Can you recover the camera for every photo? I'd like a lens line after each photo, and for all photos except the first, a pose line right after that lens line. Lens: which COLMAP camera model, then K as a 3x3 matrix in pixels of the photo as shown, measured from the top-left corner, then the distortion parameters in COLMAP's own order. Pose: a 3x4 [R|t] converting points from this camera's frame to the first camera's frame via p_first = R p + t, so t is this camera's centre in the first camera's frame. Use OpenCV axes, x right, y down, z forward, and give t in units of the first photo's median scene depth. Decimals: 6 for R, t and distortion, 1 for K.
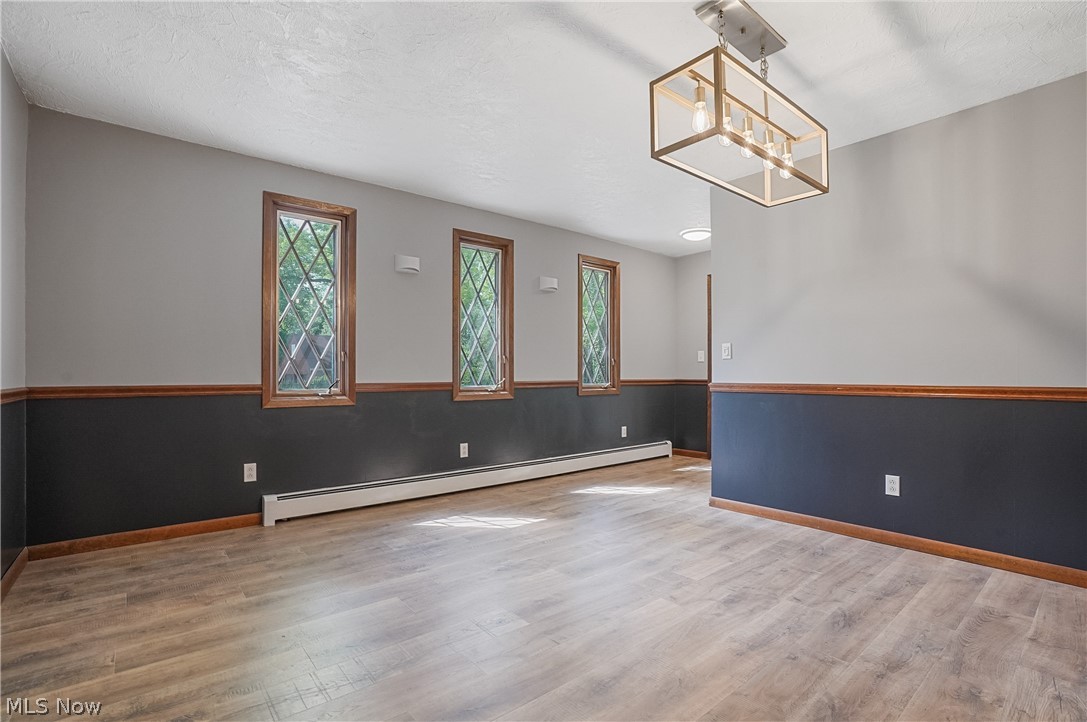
lens RADIAL K [[500.9, 0, 545.6], [0, 500.9, 366.3], [0, 0, 1]] dist [-0.060461, 0.017660]
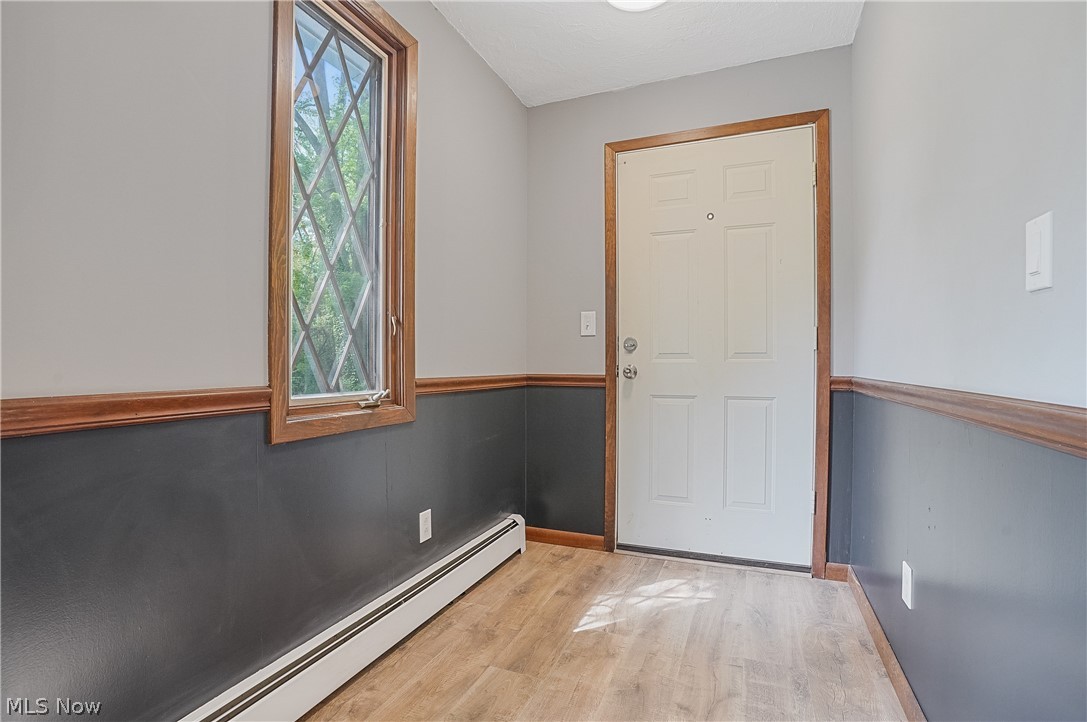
lens RADIAL K [[500.9, 0, 552.5], [0, 500.9, 372.2], [0, 0, 1]] dist [-0.060461, 0.017660]
pose [[0.872726, -0.007299, 0.488156, 0.113977], [-0.008304, 0.999522, 0.029790, 0.019531], [-0.488140, -0.030053, 0.872248, 1.152903]]
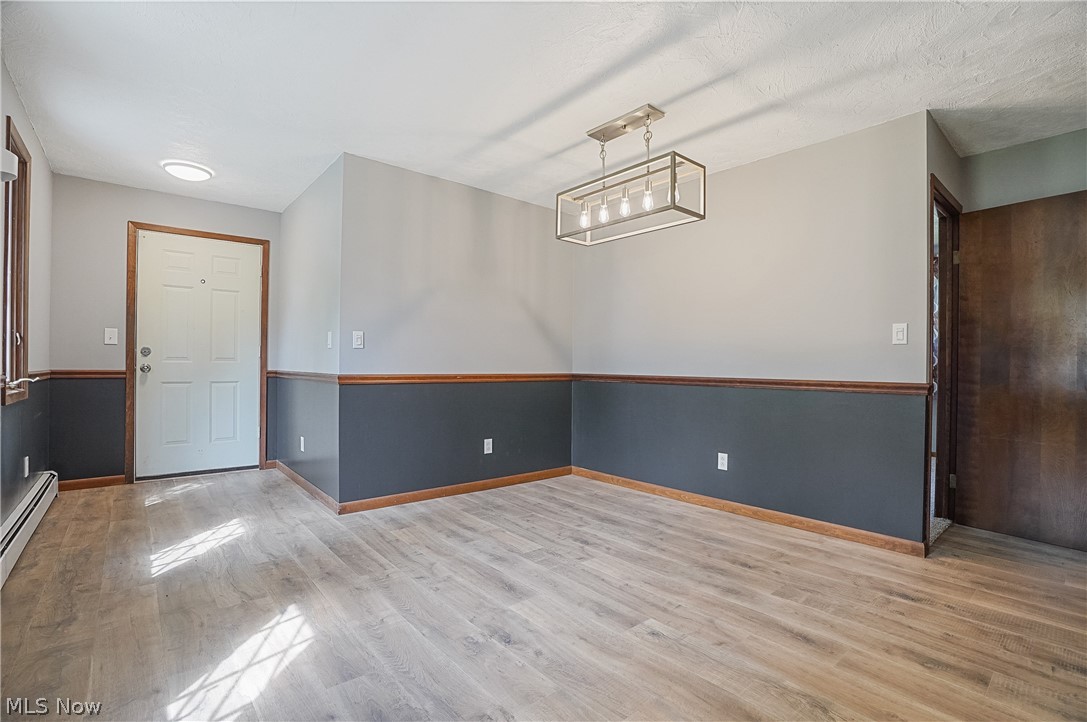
lens RADIAL K [[500.9, 0, 536.5], [0, 500.9, 361.4], [0, 0, 1]] dist [-0.060461, 0.017660]
pose [[0.006513, 0.011840, 0.999909, -0.640110], [-0.023930, 0.999645, -0.011681, 0.014585], [-0.999692, -0.023852, 0.006794, 0.770478]]
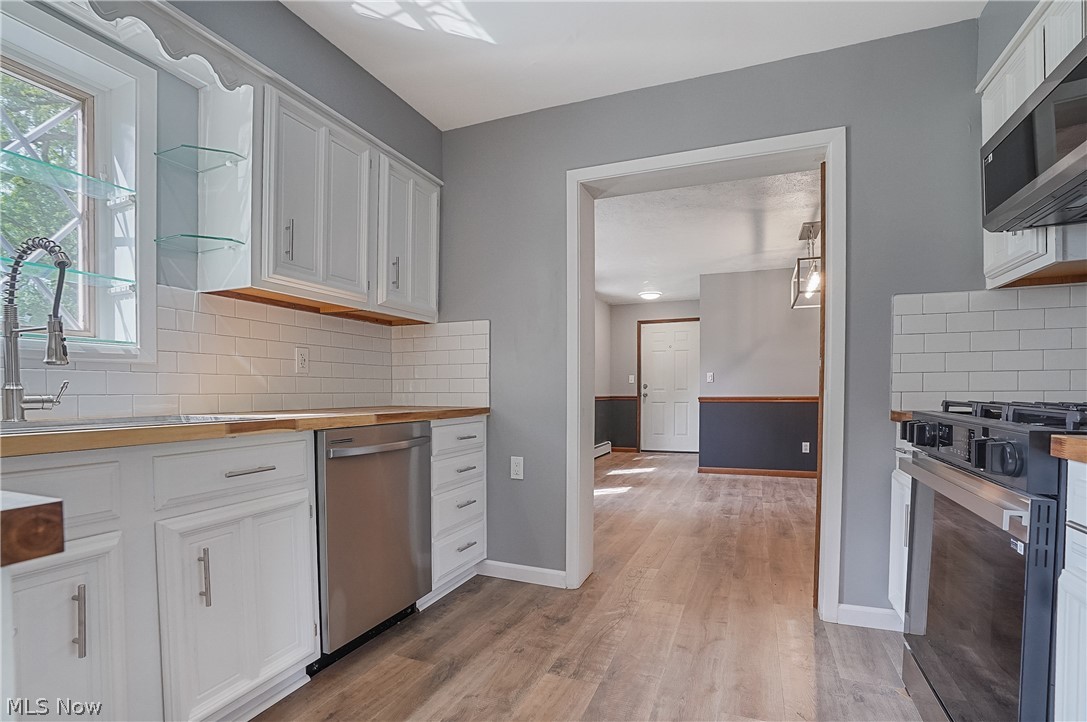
lens RADIAL K [[500.9, 0, 551.1], [0, 500.9, 404.2], [0, 0, 1]] dist [-0.060461, 0.017660]
pose [[0.882084, -0.011698, 0.470947, -1.019120], [-0.004509, 0.999436, 0.033272, 0.006772], [-0.471071, -0.031473, 0.881534, -0.242350]]
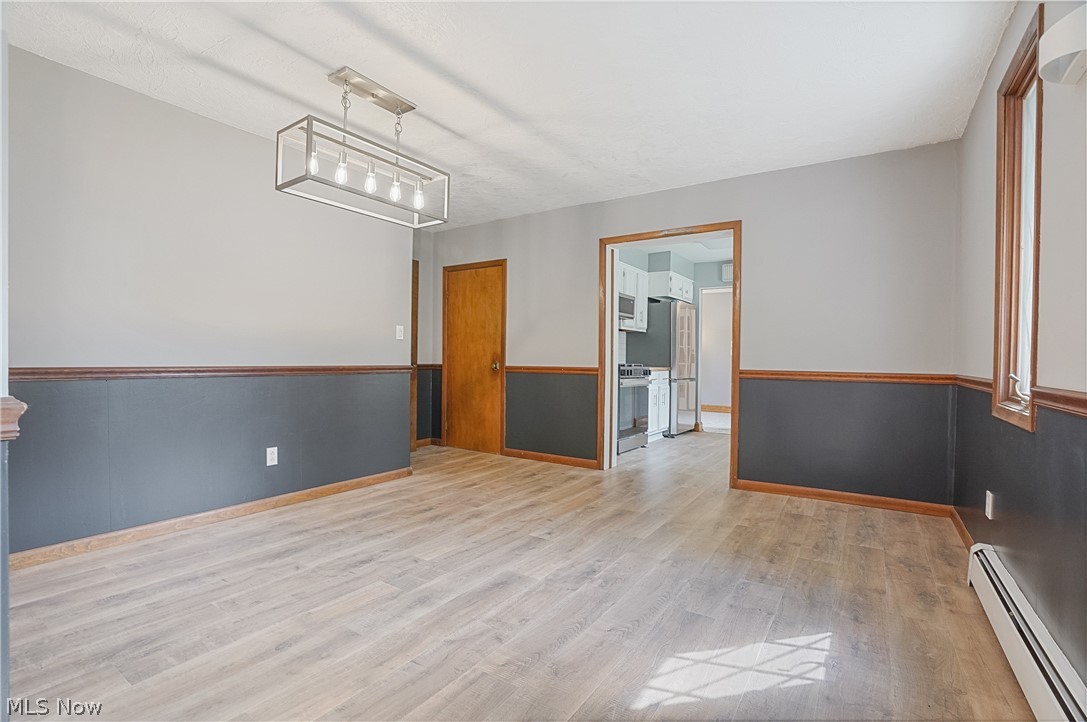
lens RADIAL K [[500.9, 0, 544.1], [0, 500.9, 366.8], [0, 0, 1]] dist [-0.060461, 0.017660]
pose [[-0.960419, -0.006142, -0.278492, 0.204560], [-0.007300, 0.999968, 0.003119, 0.021159], [0.278464, 0.005028, -0.960433, 1.489054]]
